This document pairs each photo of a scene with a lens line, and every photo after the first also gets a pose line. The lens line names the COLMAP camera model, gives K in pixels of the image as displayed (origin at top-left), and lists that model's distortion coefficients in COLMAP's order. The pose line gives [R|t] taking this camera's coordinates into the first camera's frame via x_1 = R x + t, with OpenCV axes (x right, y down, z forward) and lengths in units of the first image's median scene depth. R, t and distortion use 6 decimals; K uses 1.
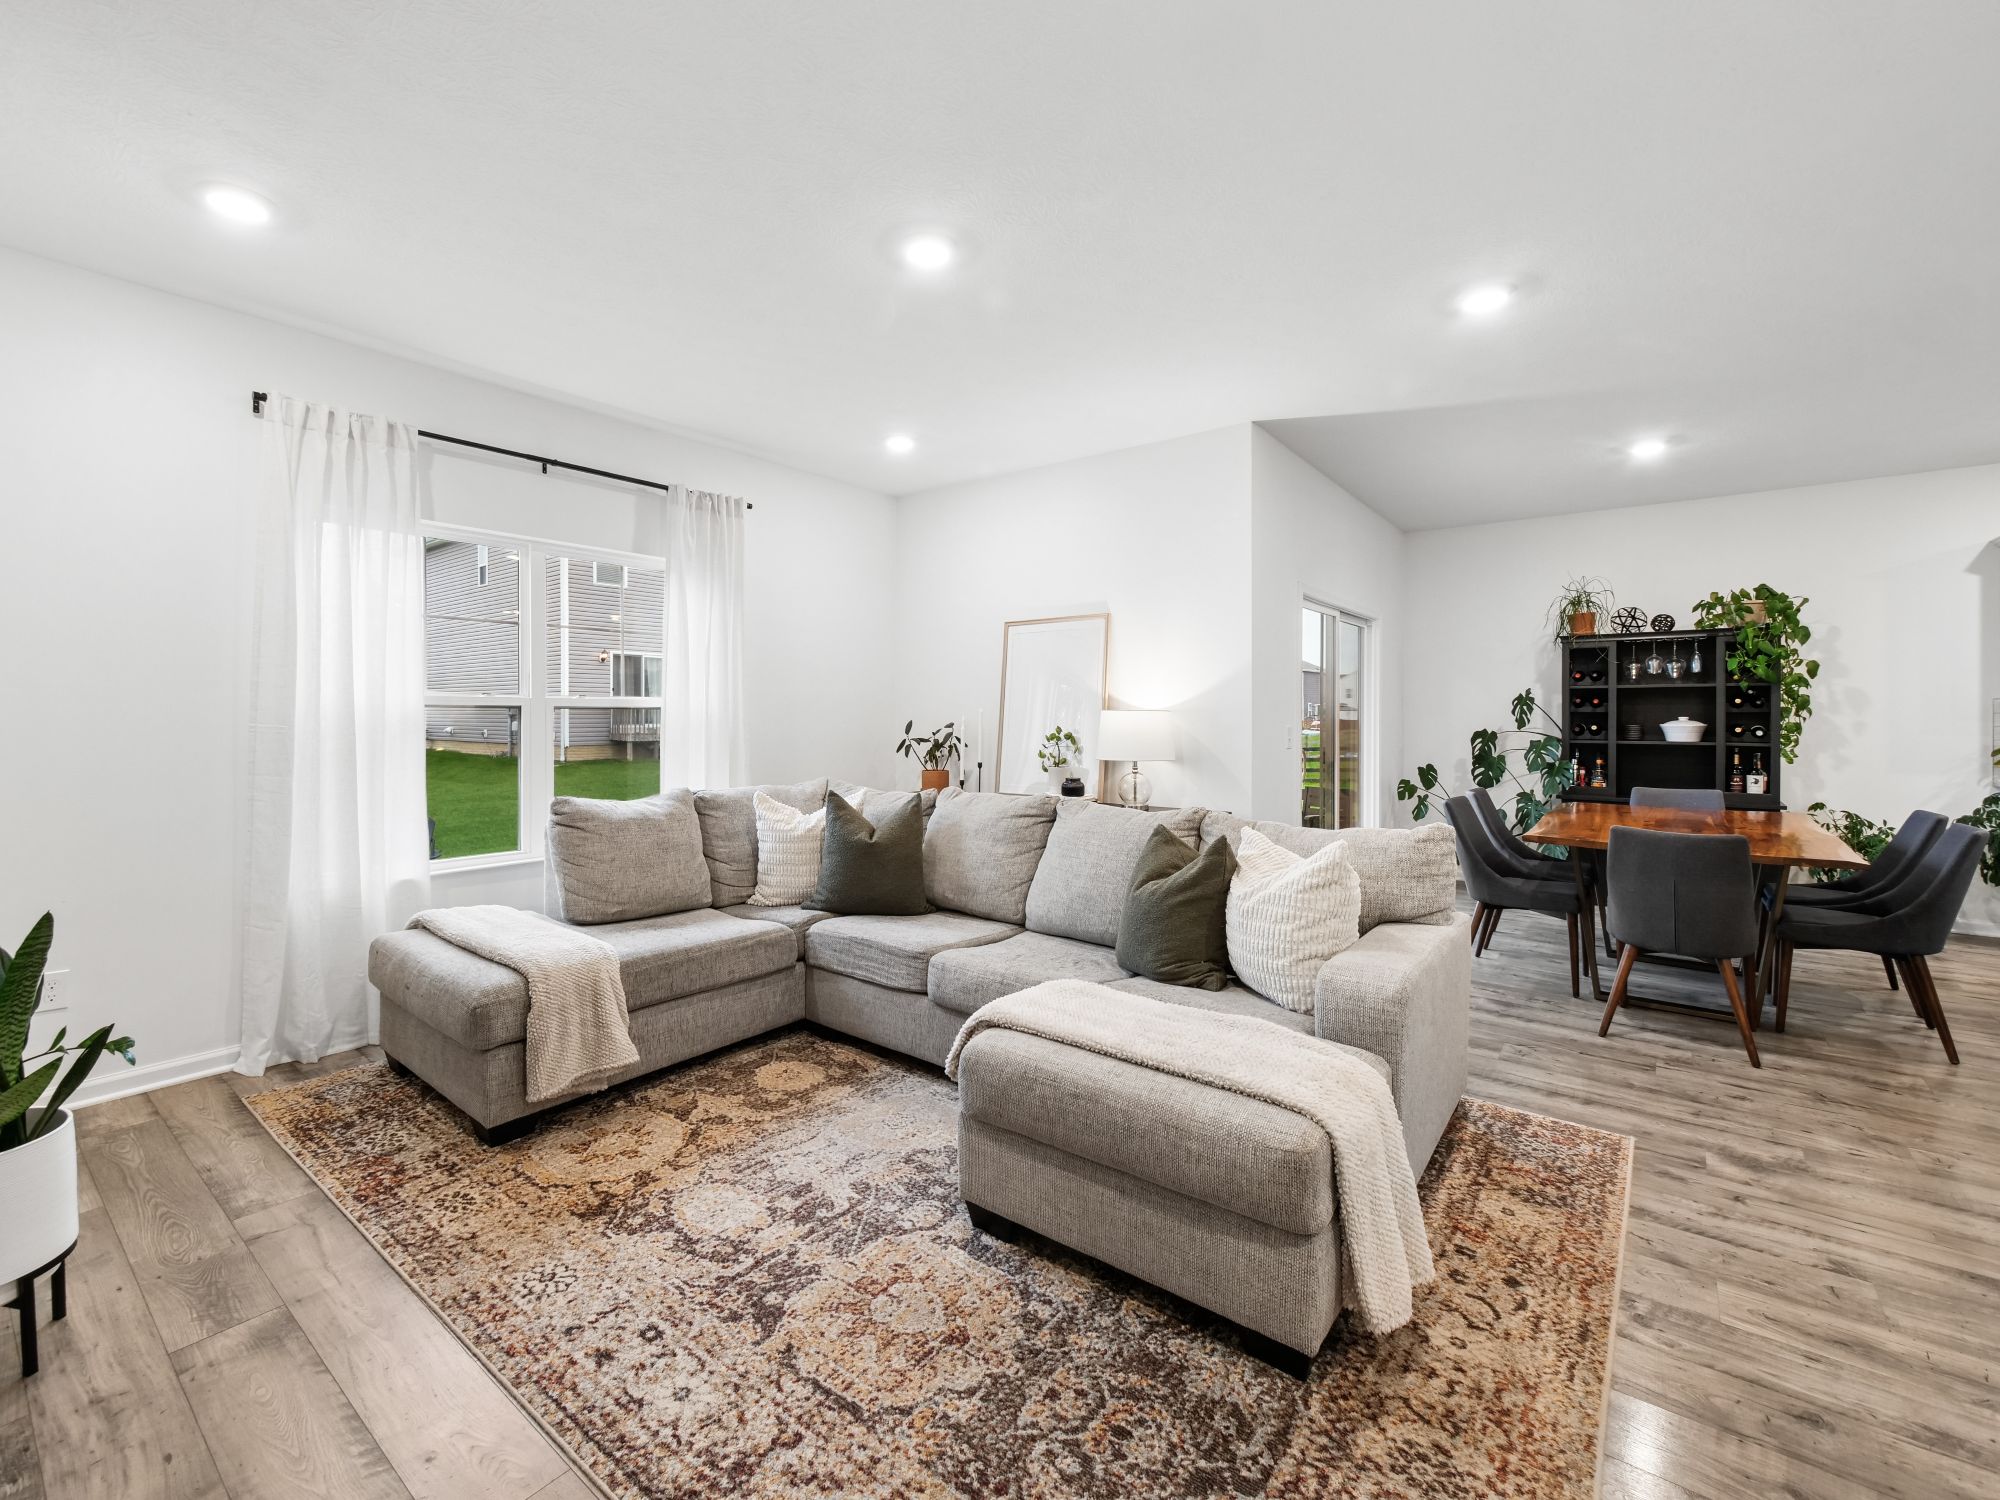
lens RADIAL K [[870.2, 0, 980.4], [0, 870.2, 733.9], [0, 0, 1]] dist [0.000197, 0.000124]
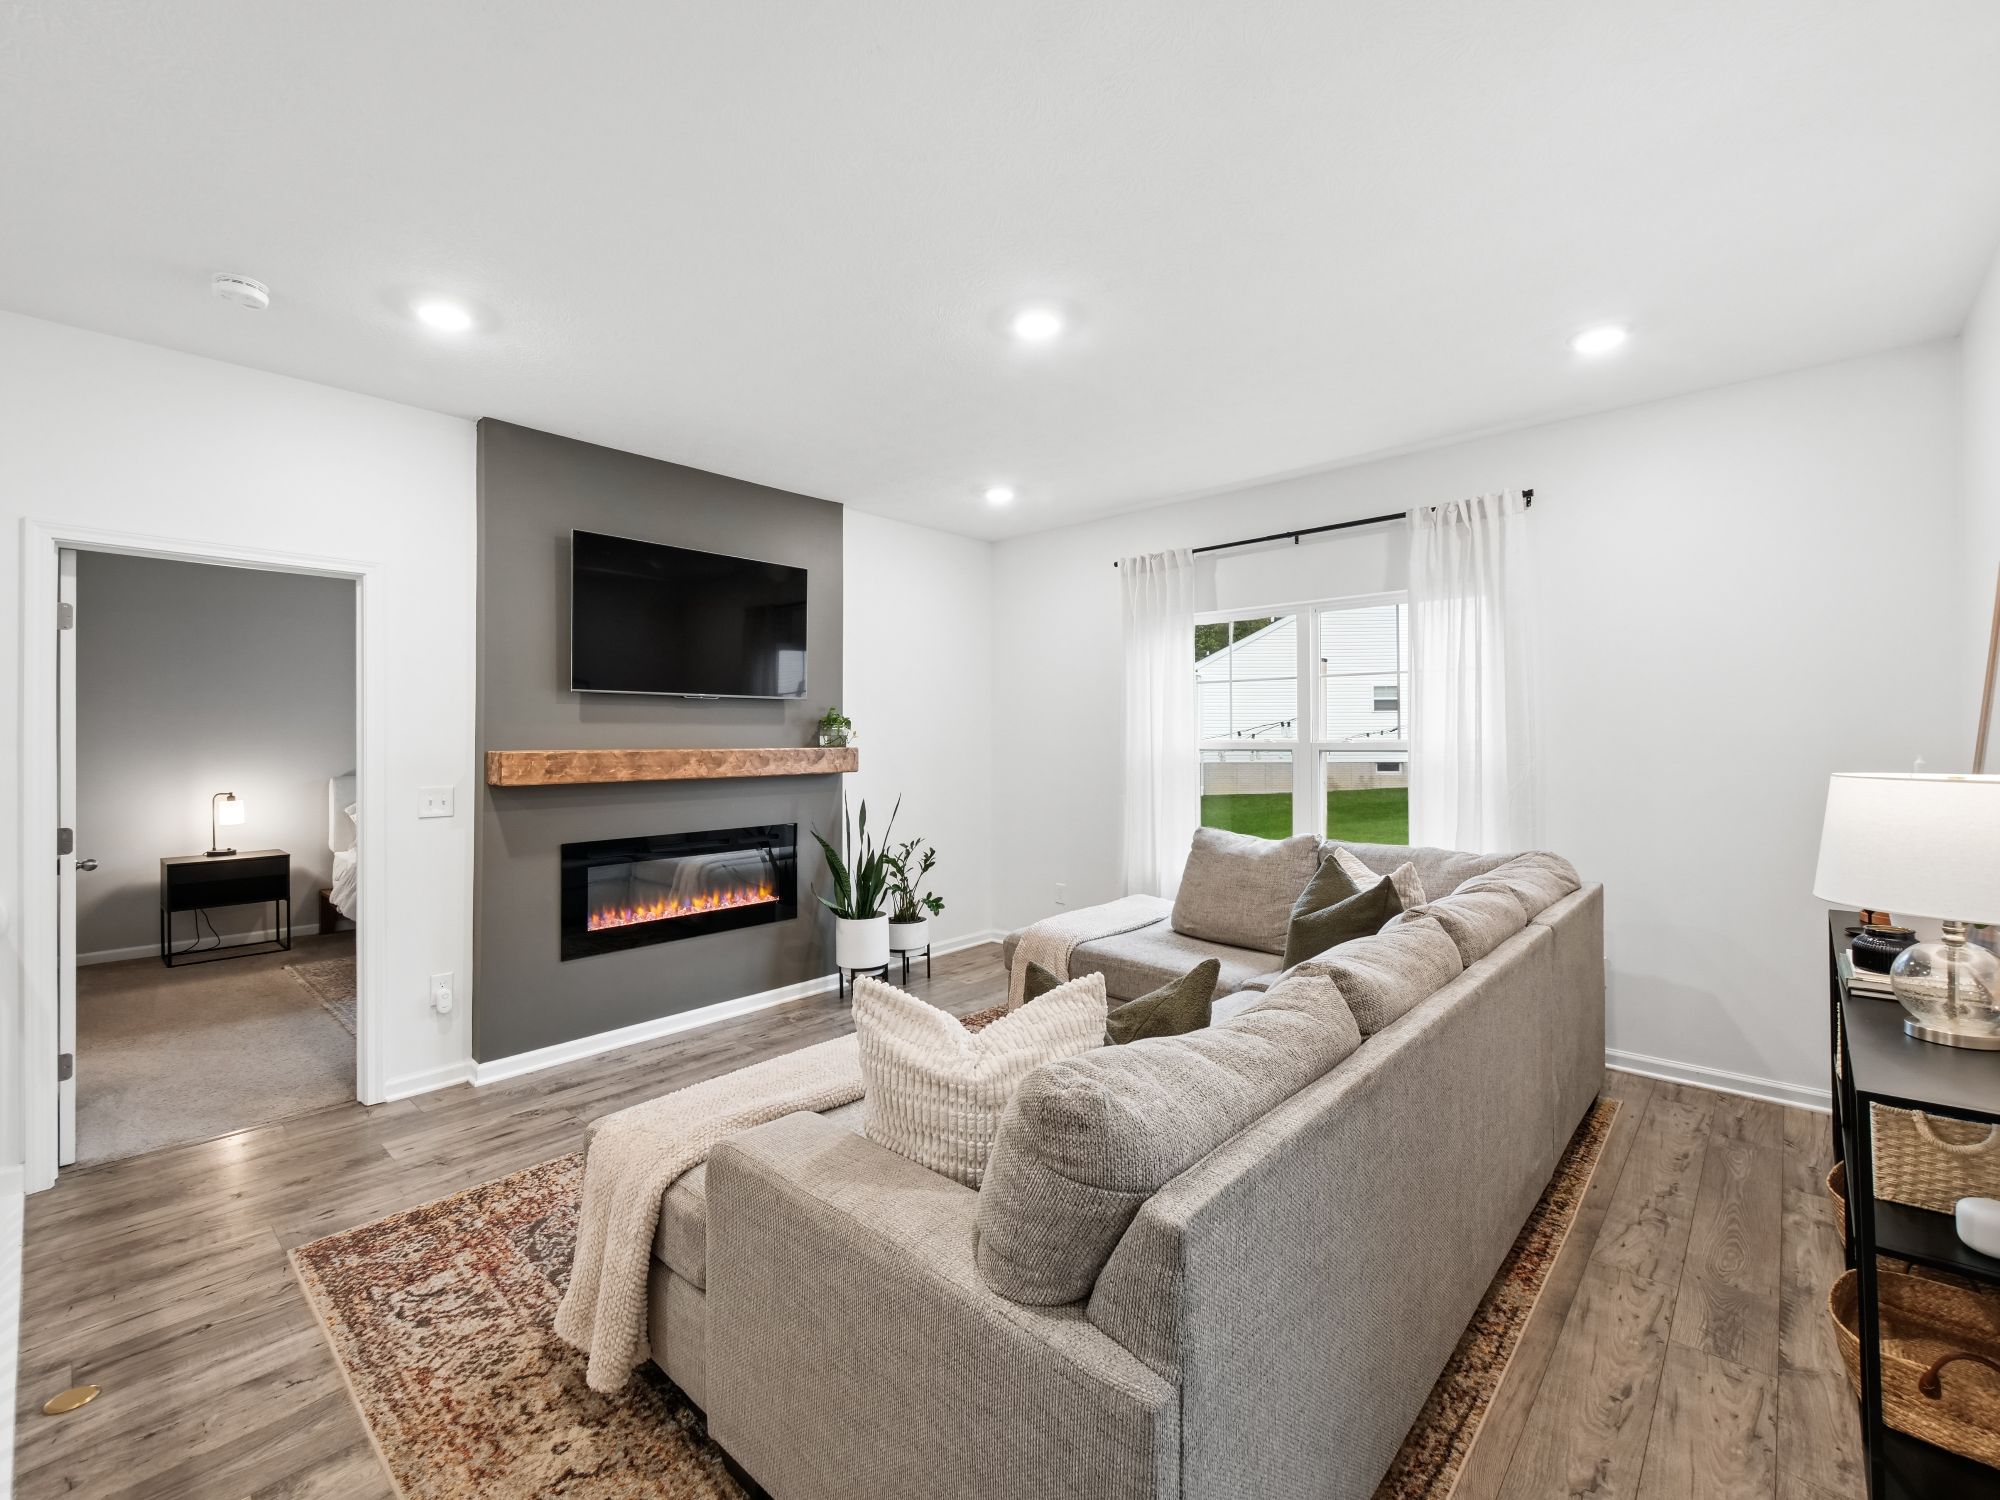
lens RADIAL K [[870.2, 0, 980.4], [0, 870.2, 733.9], [0, 0, 1]] dist [0.000197, 0.000124]
pose [[-0.088548, -0.010608, -0.996015, 1.459819], [-0.013882, 0.999859, -0.009414, -0.079734], [0.995975, 0.012993, -0.088683, 1.525214]]
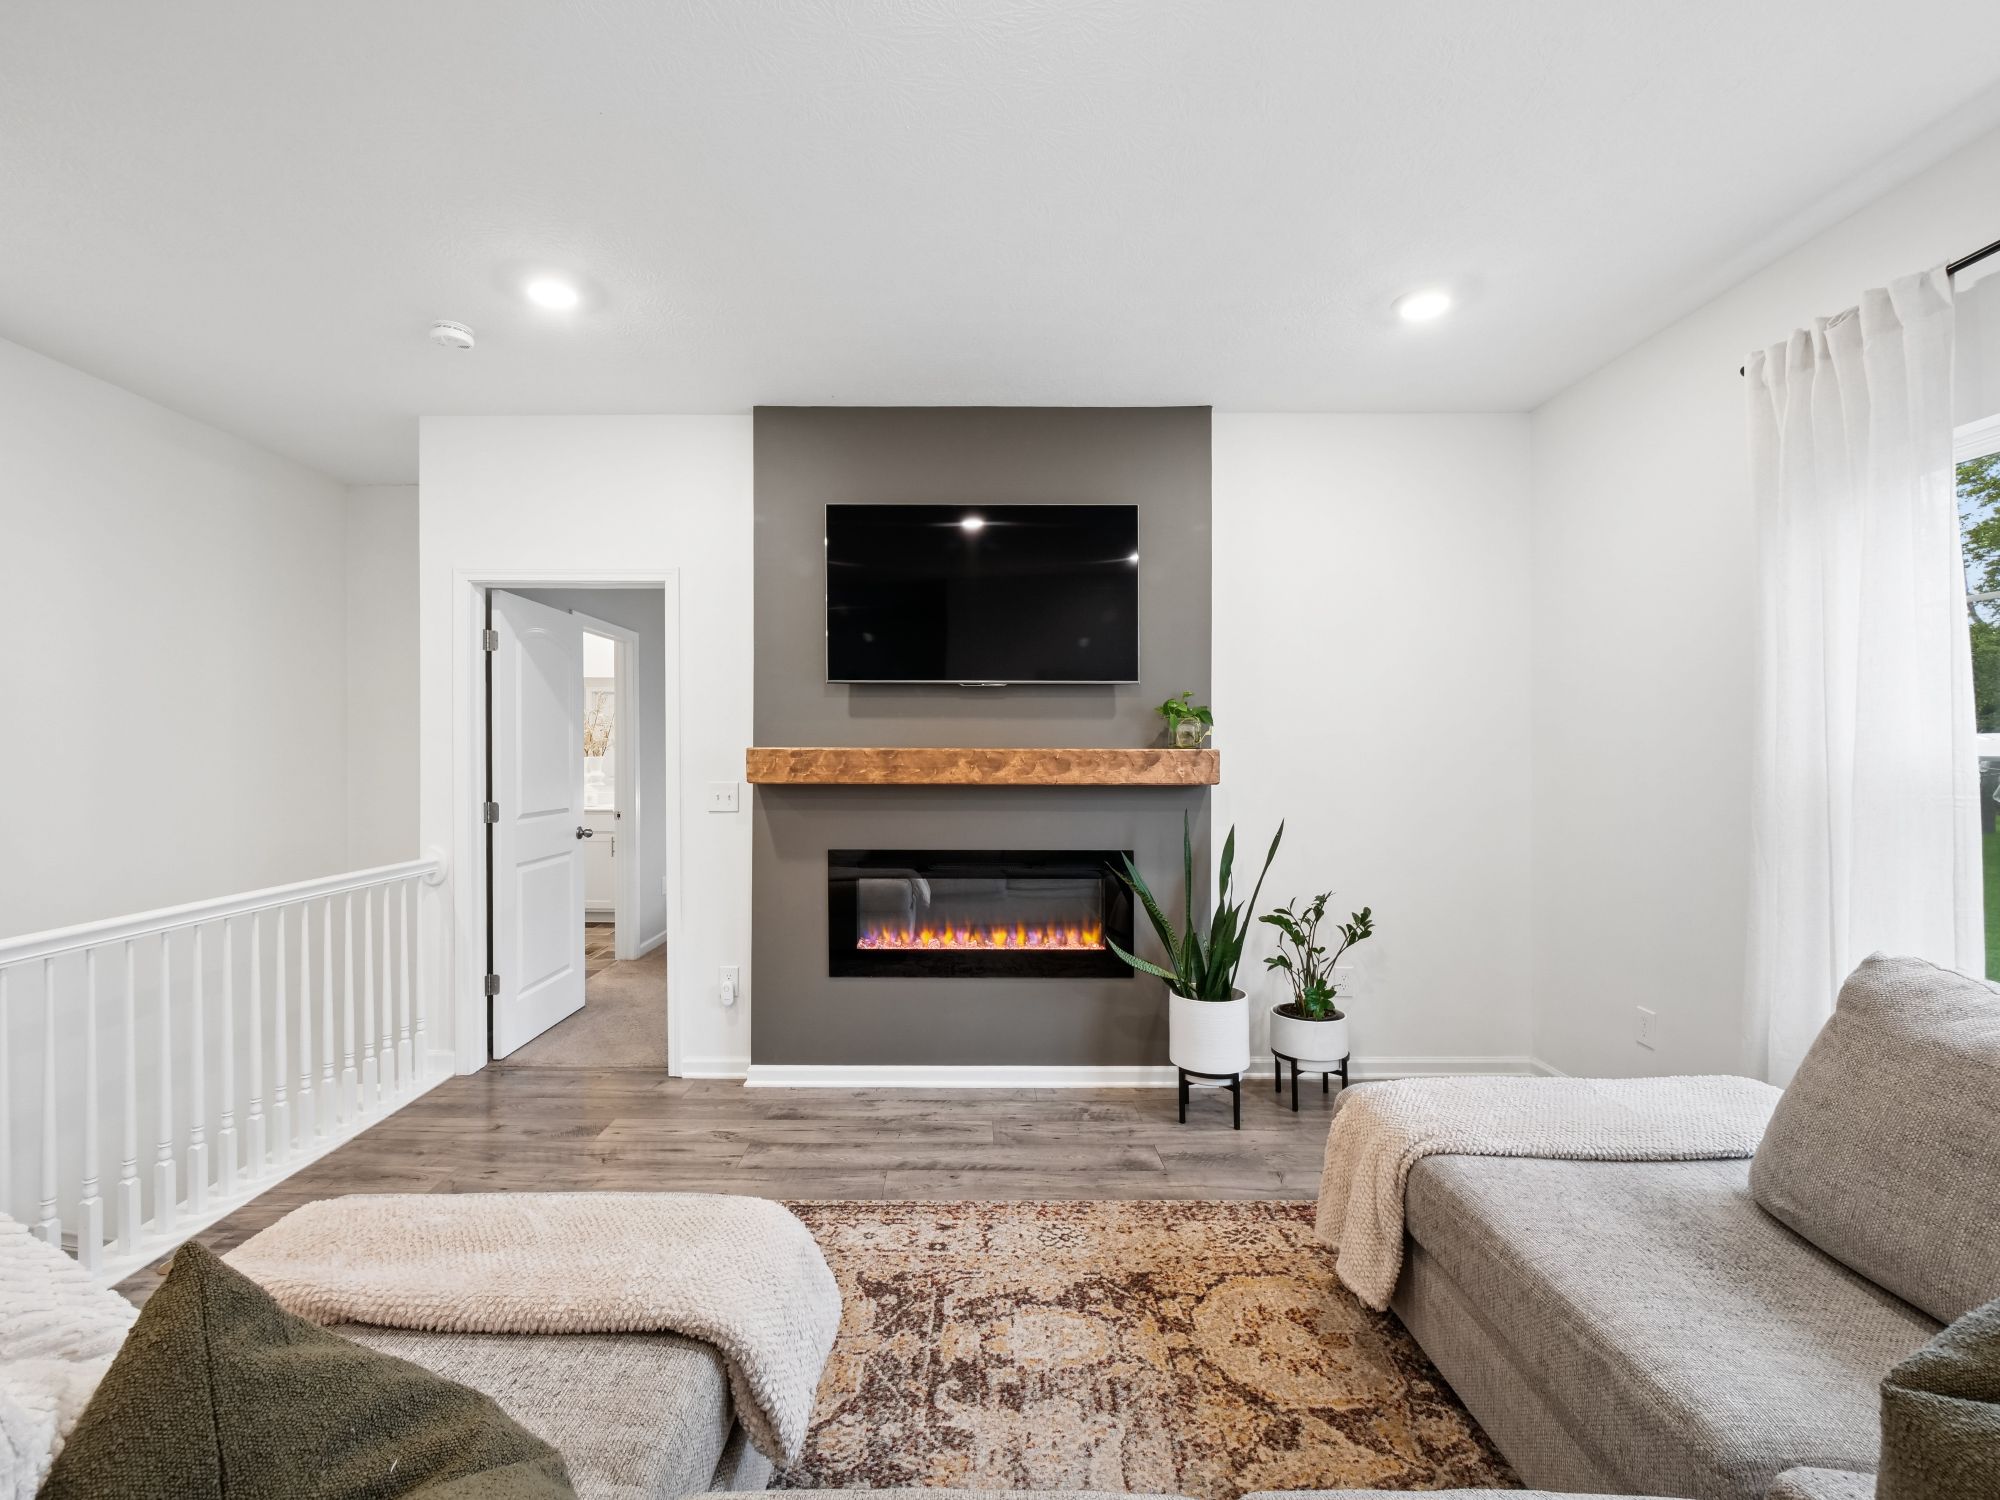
lens RADIAL K [[862.2, 0, 959.8], [0, 862.2, 745.4], [0, 0, 1]] dist [-0.001020, 0.000272]
pose [[-0.793374, -0.012445, -0.608608, 0.388050], [-0.018357, 0.999825, 0.003485, -0.063020], [0.608458, 0.013937, -0.793464, 2.036521]]
